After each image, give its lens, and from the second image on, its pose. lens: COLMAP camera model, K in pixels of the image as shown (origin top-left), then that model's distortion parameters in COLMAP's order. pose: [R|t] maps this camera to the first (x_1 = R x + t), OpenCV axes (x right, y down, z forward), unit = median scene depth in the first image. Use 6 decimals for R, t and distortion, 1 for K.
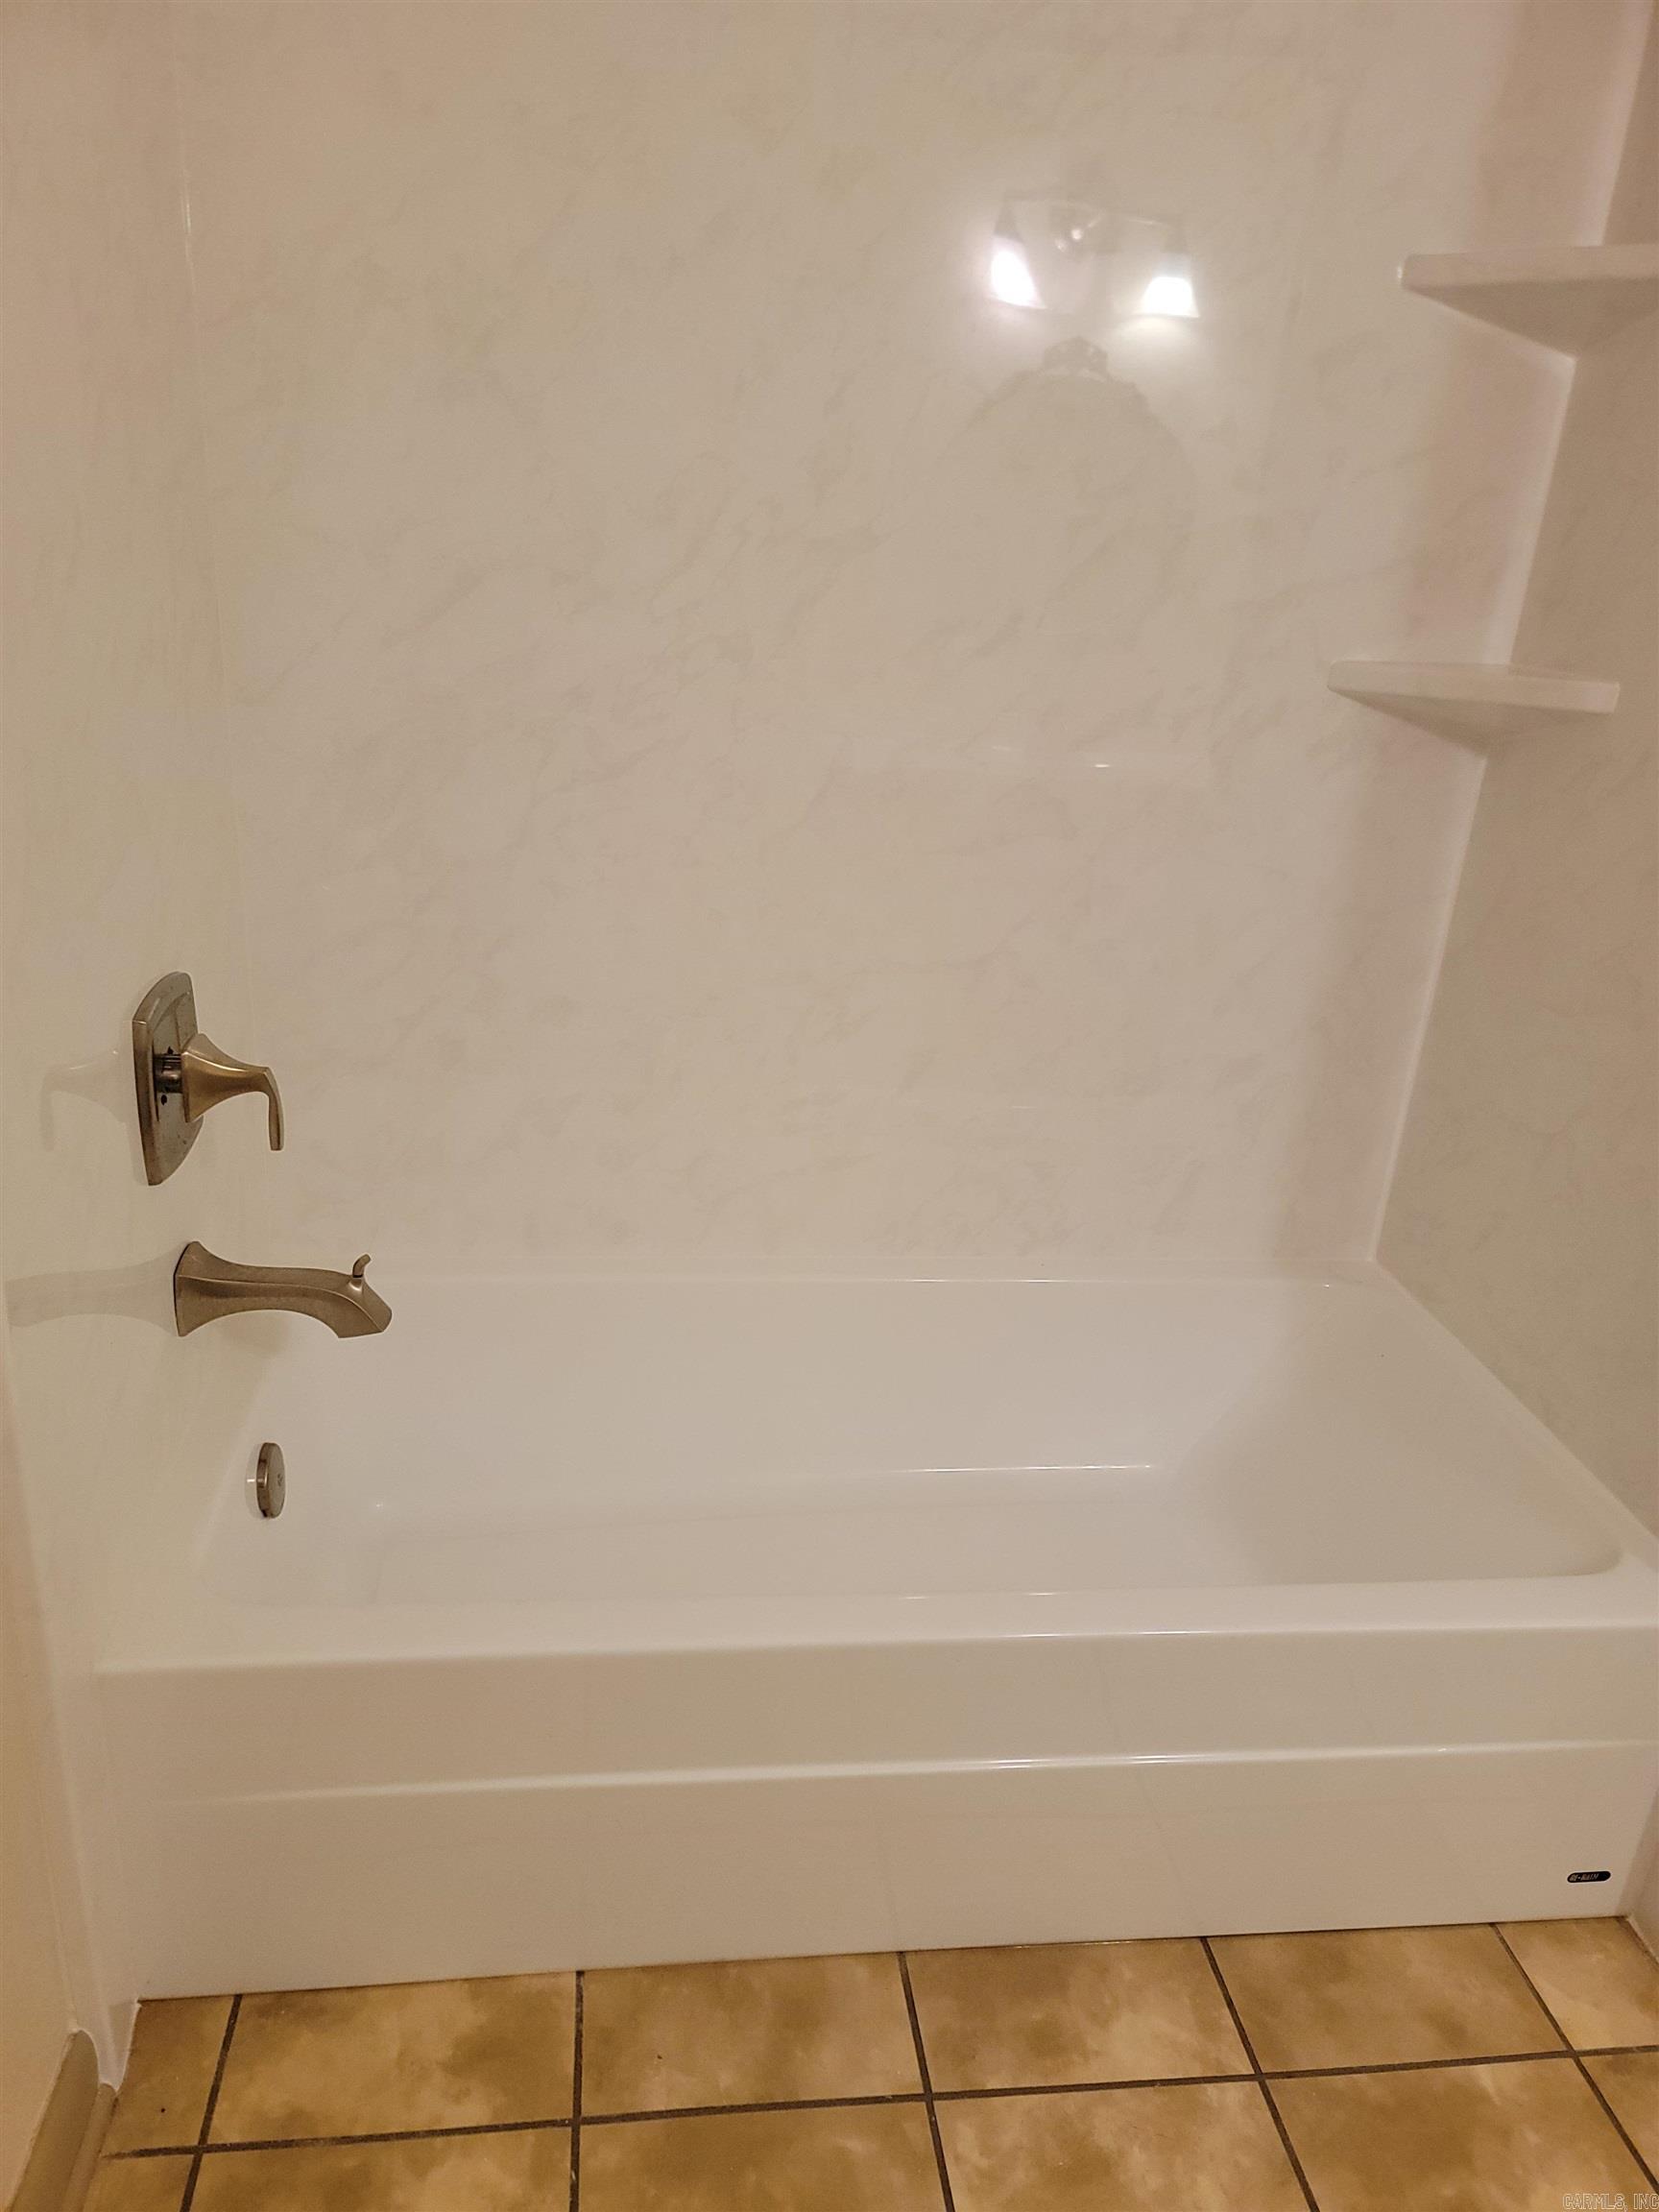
lens RADIAL K [[1535.6, 0, 829.5], [0, 1535.6, 1106.0], [0, 0, 1]] dist [0.078564, -0.067614]
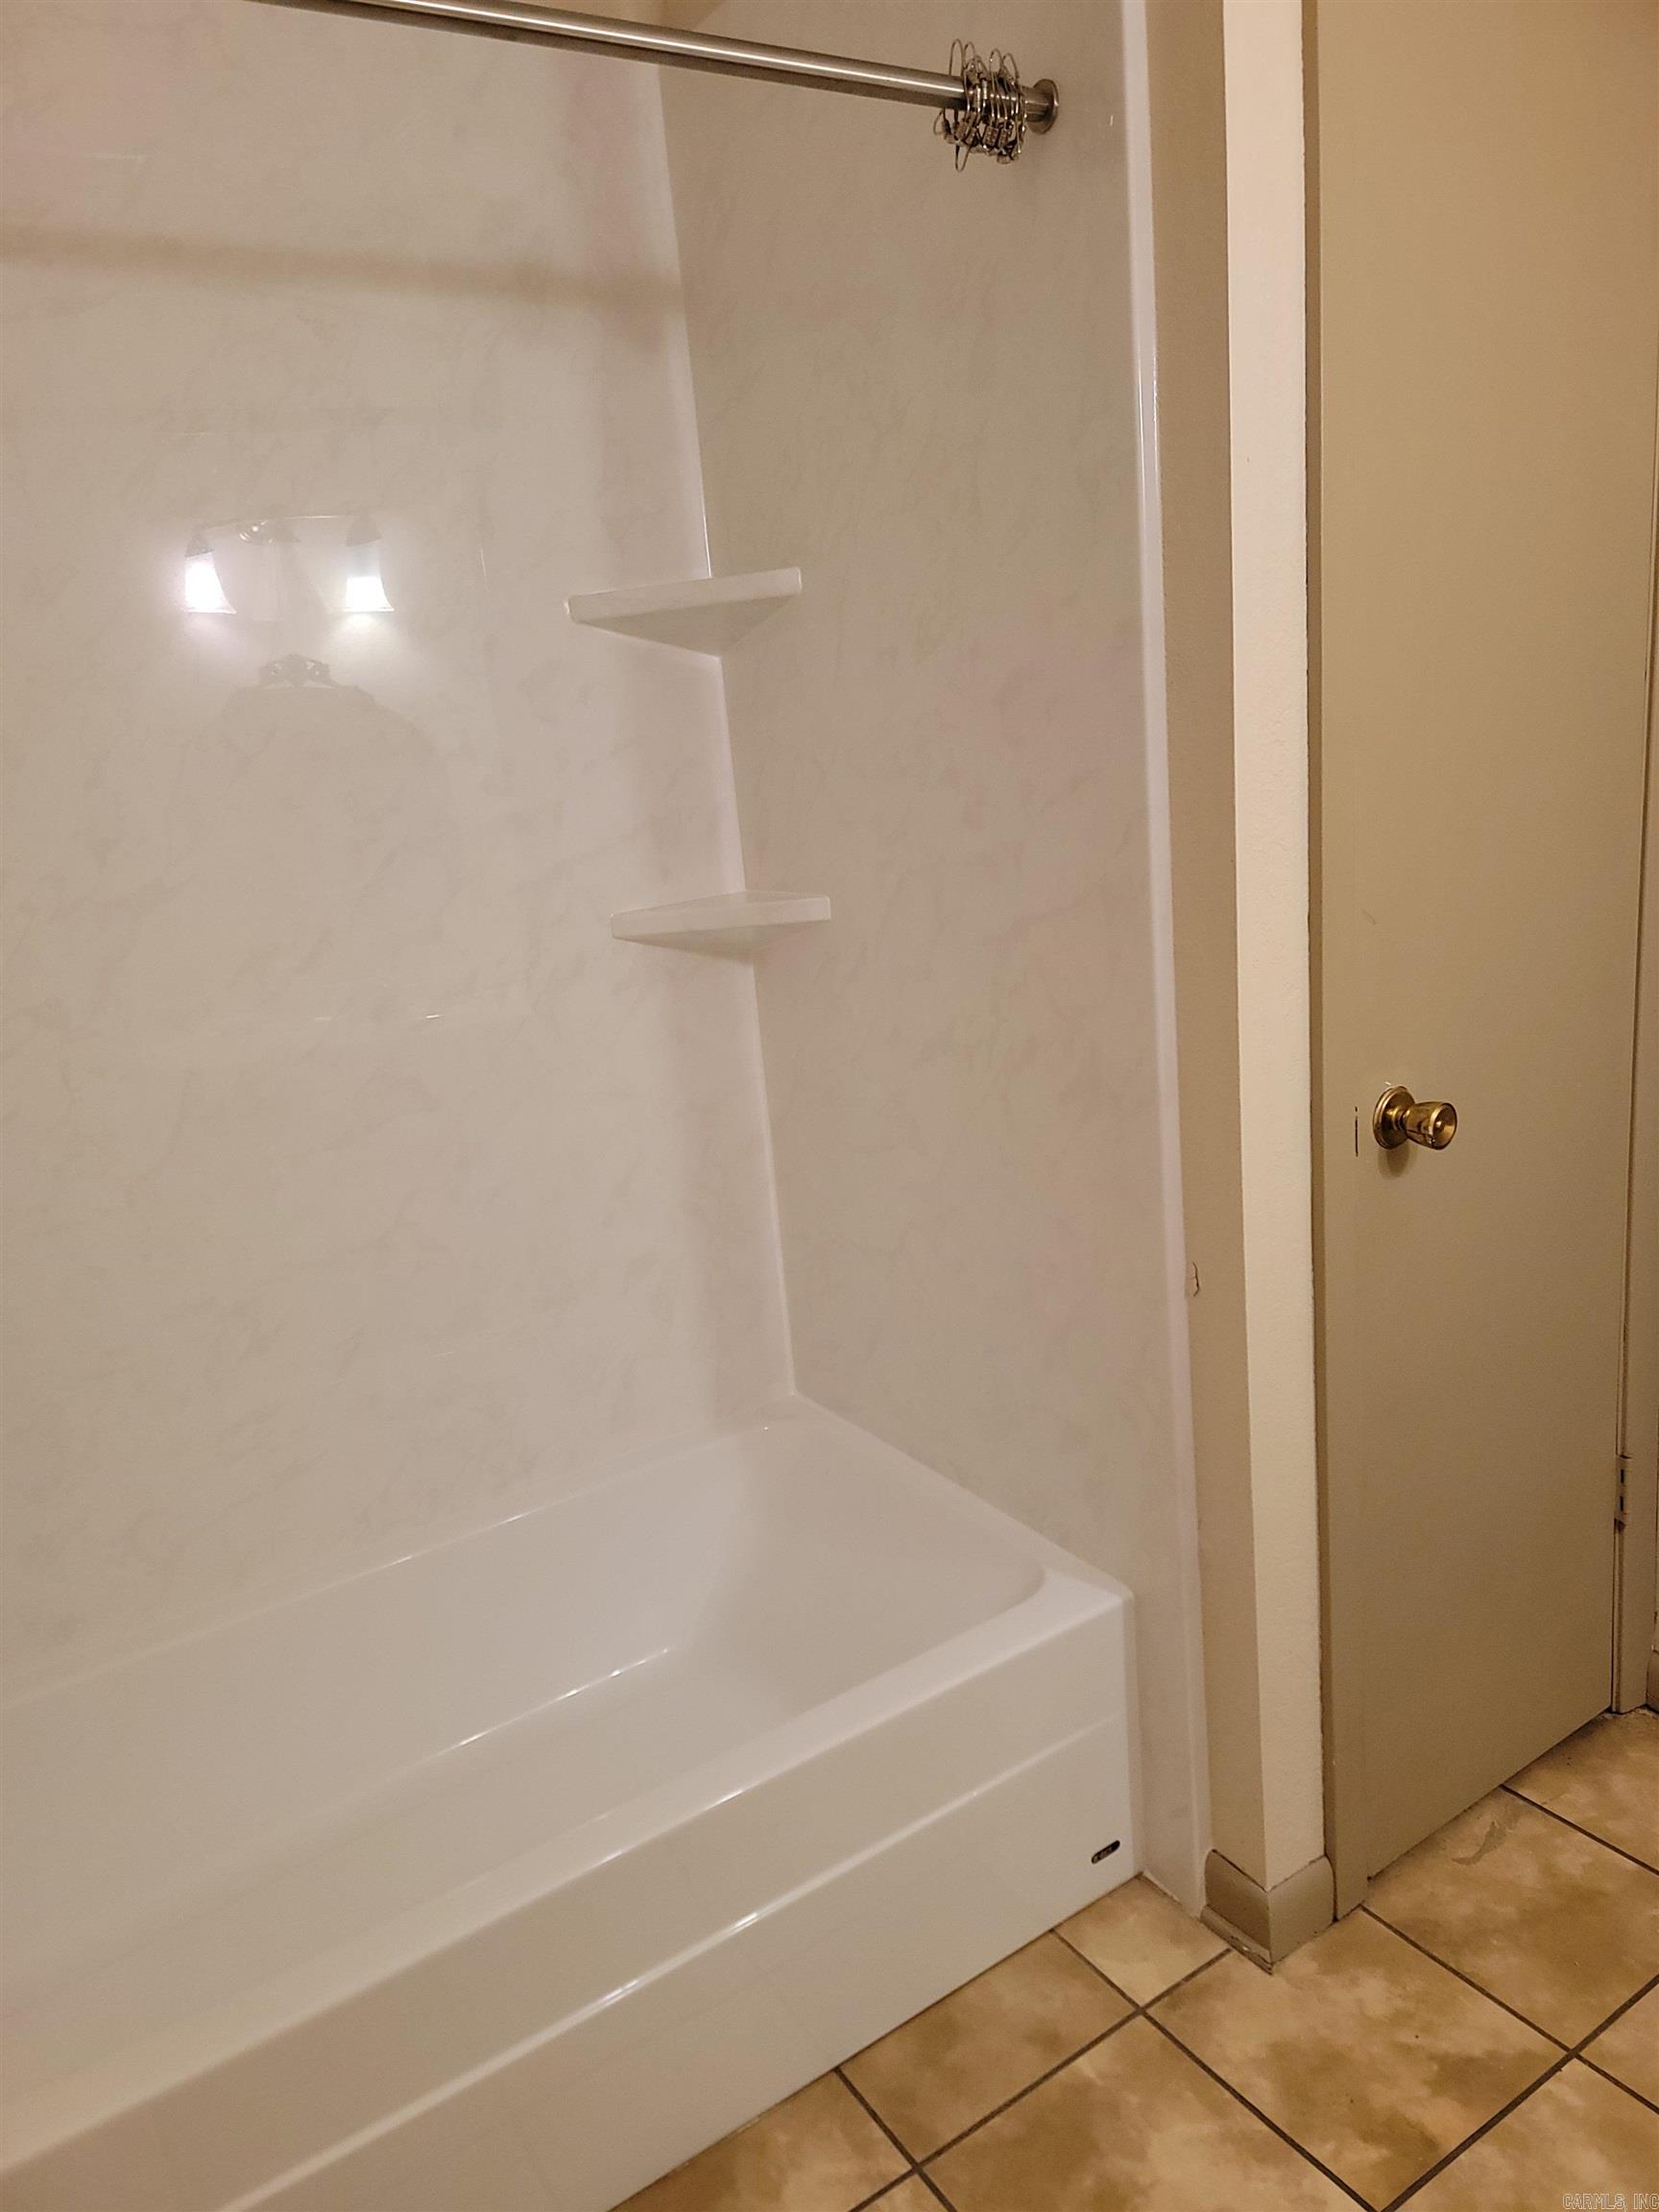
lens RADIAL K [[1517.6, 0, 787.5], [0, 1517.6, 1095.0], [0, 0, 1]] dist [0.087116, -0.066858]
pose [[0.893962, -0.249629, 0.372178, -0.022451], [0.297560, 0.951638, -0.076443, -0.034816], [-0.335096, 0.179083, 0.925008, -0.101315]]
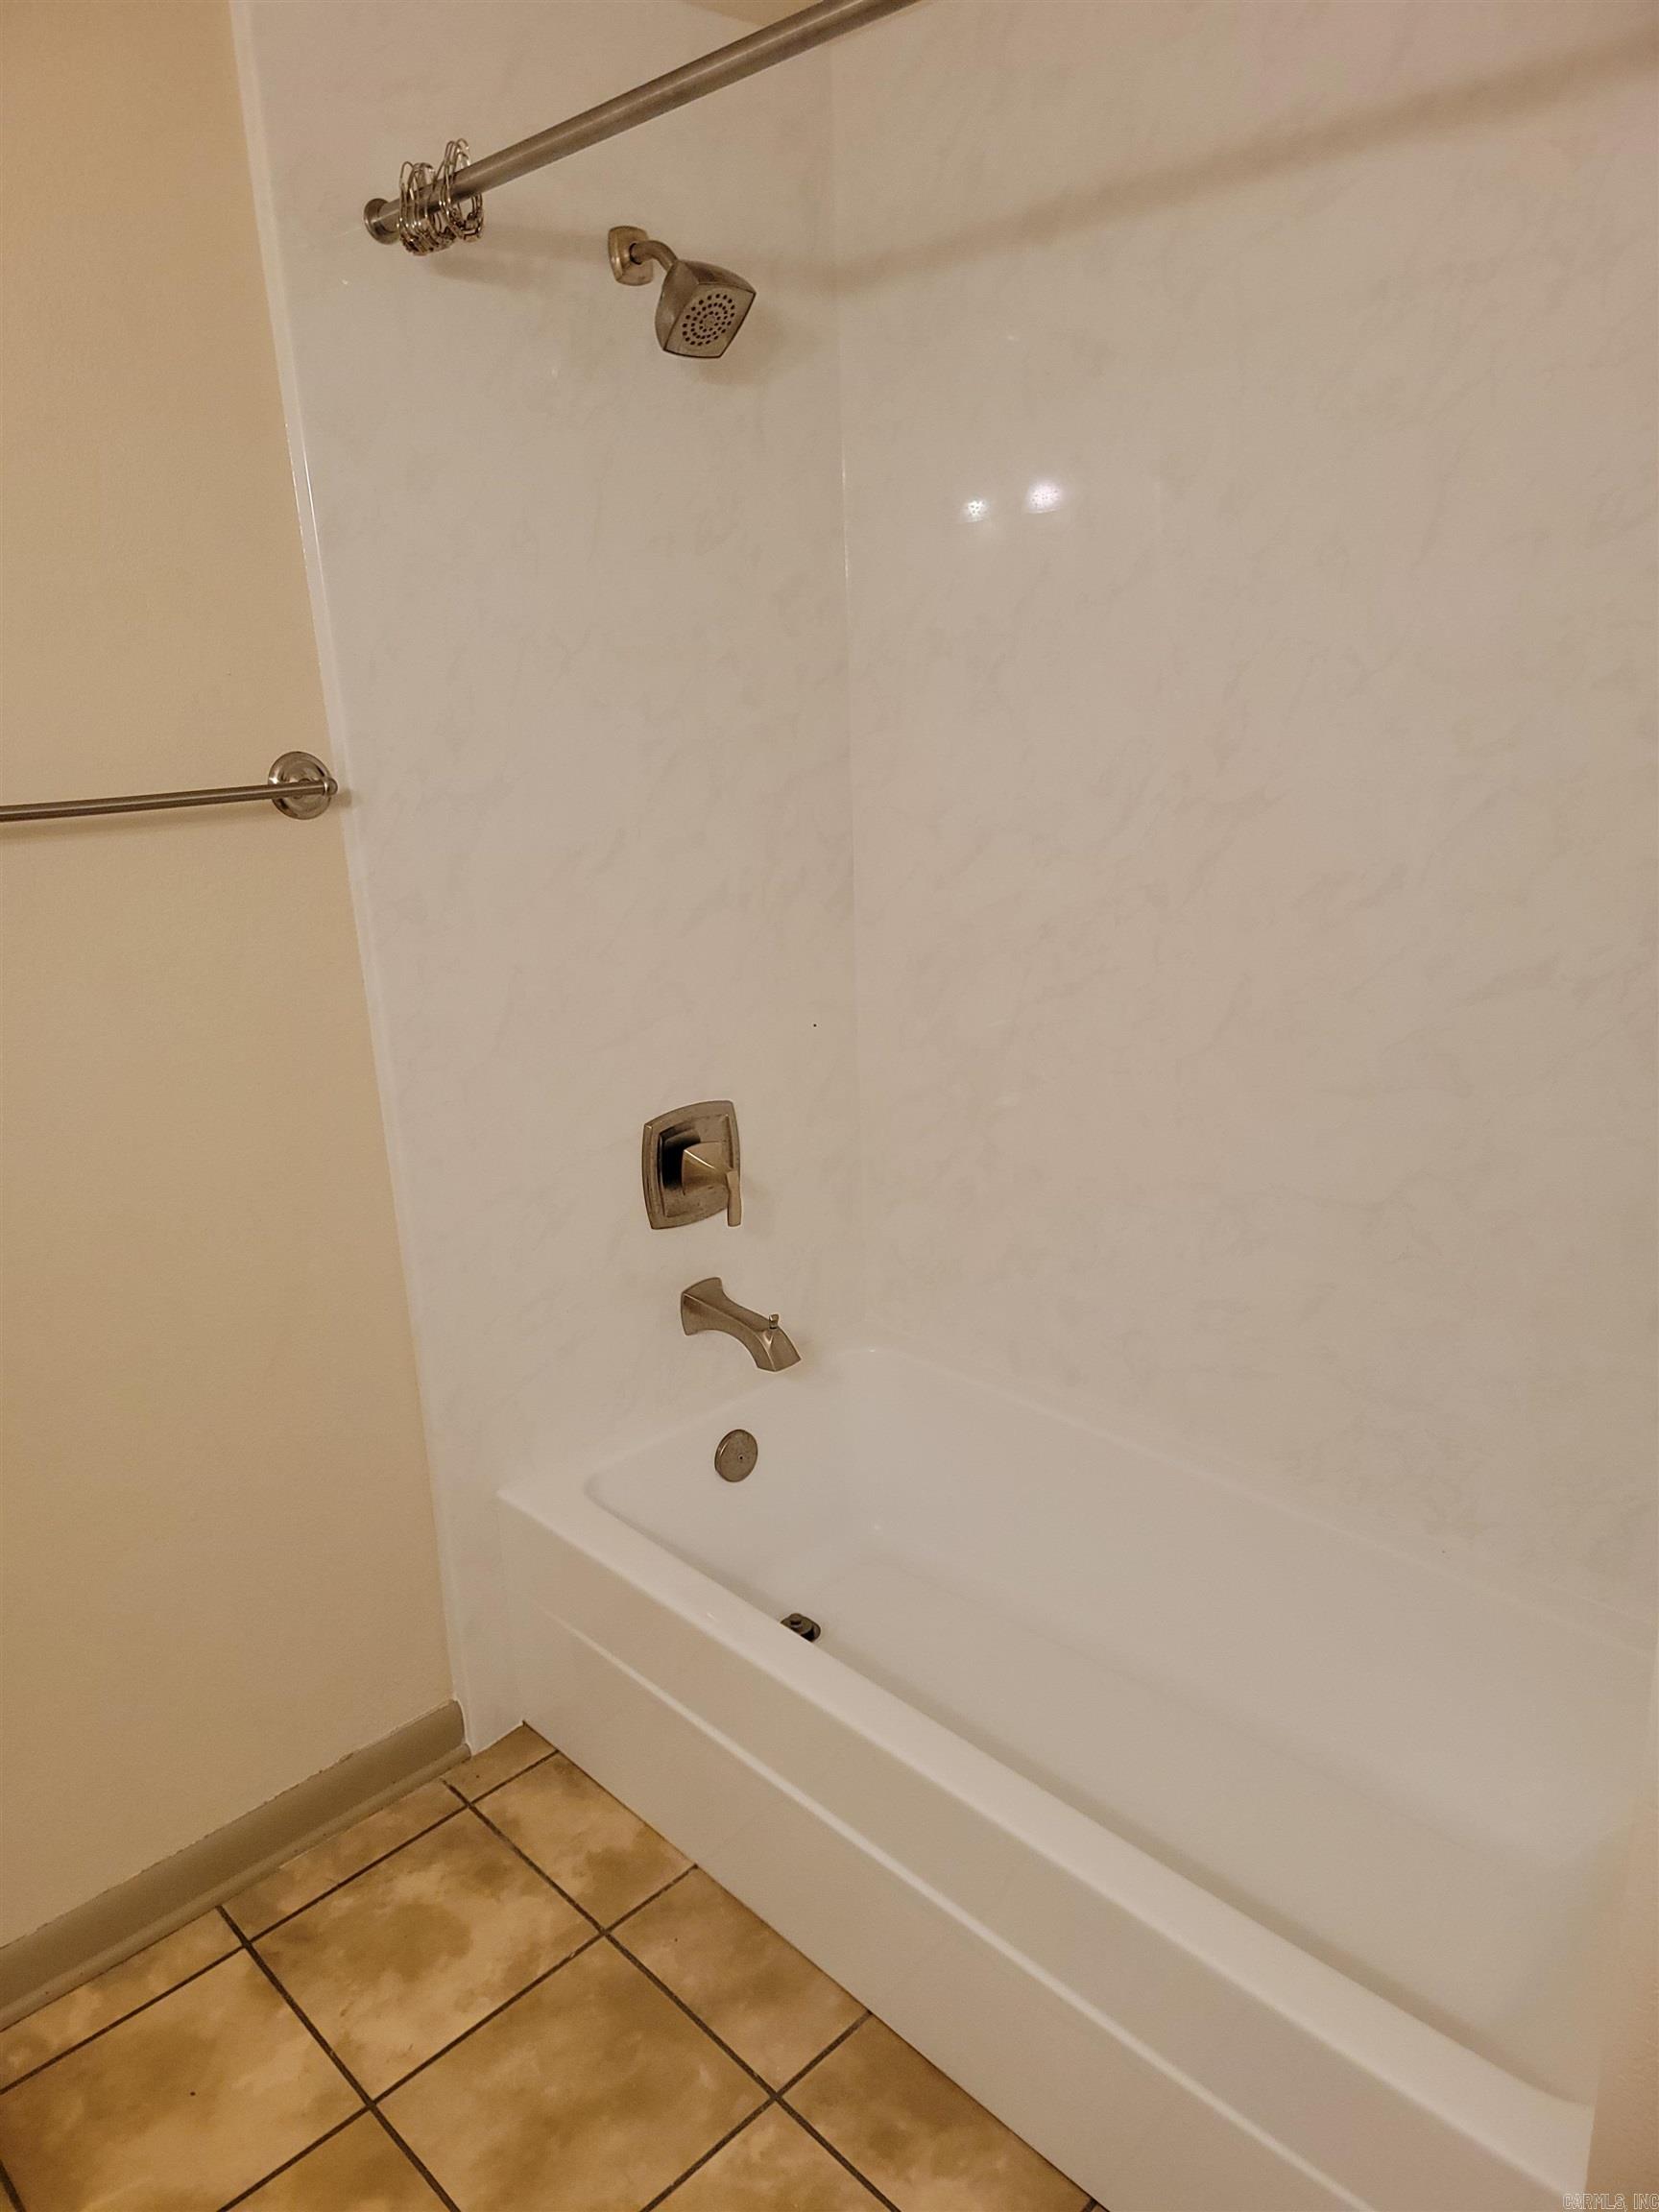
lens RADIAL K [[1535.6, 0, 829.5], [0, 1535.6, 1106.0], [0, 0, 1]] dist [0.078564, -0.067614]
pose [[0.591226, 0.140705, -0.794137, 0.882434], [-0.213454, 0.976850, 0.014164, -0.129457], [0.777746, 0.161138, 0.607574, 0.166895]]
